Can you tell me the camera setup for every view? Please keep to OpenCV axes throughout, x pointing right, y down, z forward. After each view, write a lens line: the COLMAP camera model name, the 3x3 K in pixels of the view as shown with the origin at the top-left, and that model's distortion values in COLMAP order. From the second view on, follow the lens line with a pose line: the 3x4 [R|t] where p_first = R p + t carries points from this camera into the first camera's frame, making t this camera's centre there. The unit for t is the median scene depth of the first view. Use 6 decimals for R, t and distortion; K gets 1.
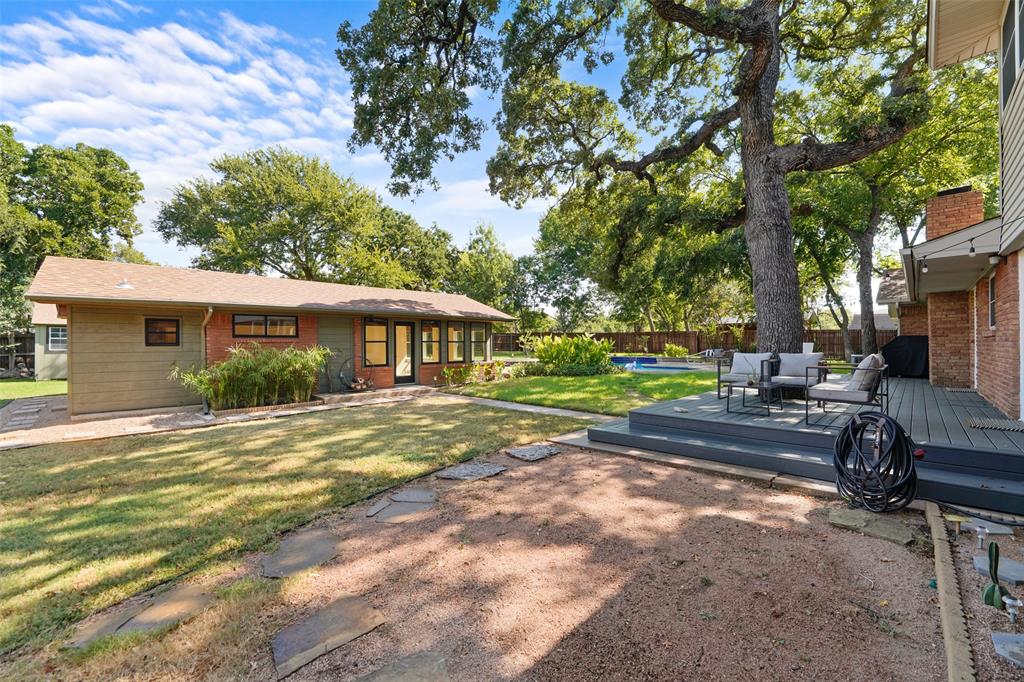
lens RADIAL K [[421.4, 0, 512.0], [0, 421.4, 341.0], [0, 0, 1]] dist [-0.000380, -0.000030]
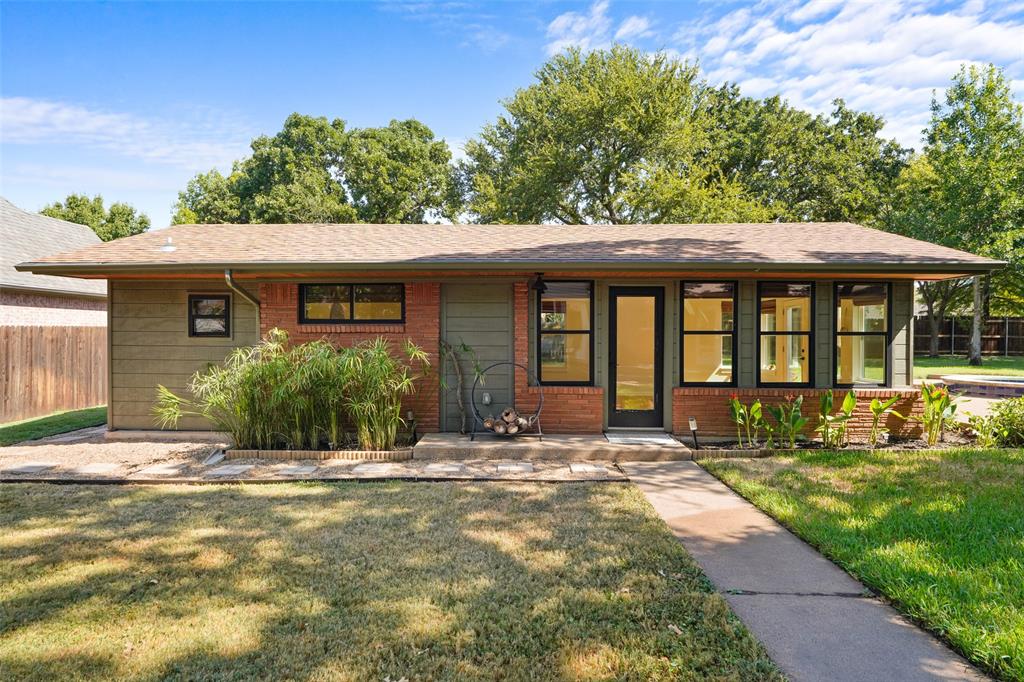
lens RADIAL K [[546.7, 0, 512.0], [0, 546.7, 341.0], [0, 0, 1]] dist [0.003211, 0.001888]
pose [[0.682306, 0.011160, -0.730982, 0.062470], [-0.002261, 0.999911, 0.013155, 0.003429], [0.731063, -0.007323, 0.682270, 0.435718]]
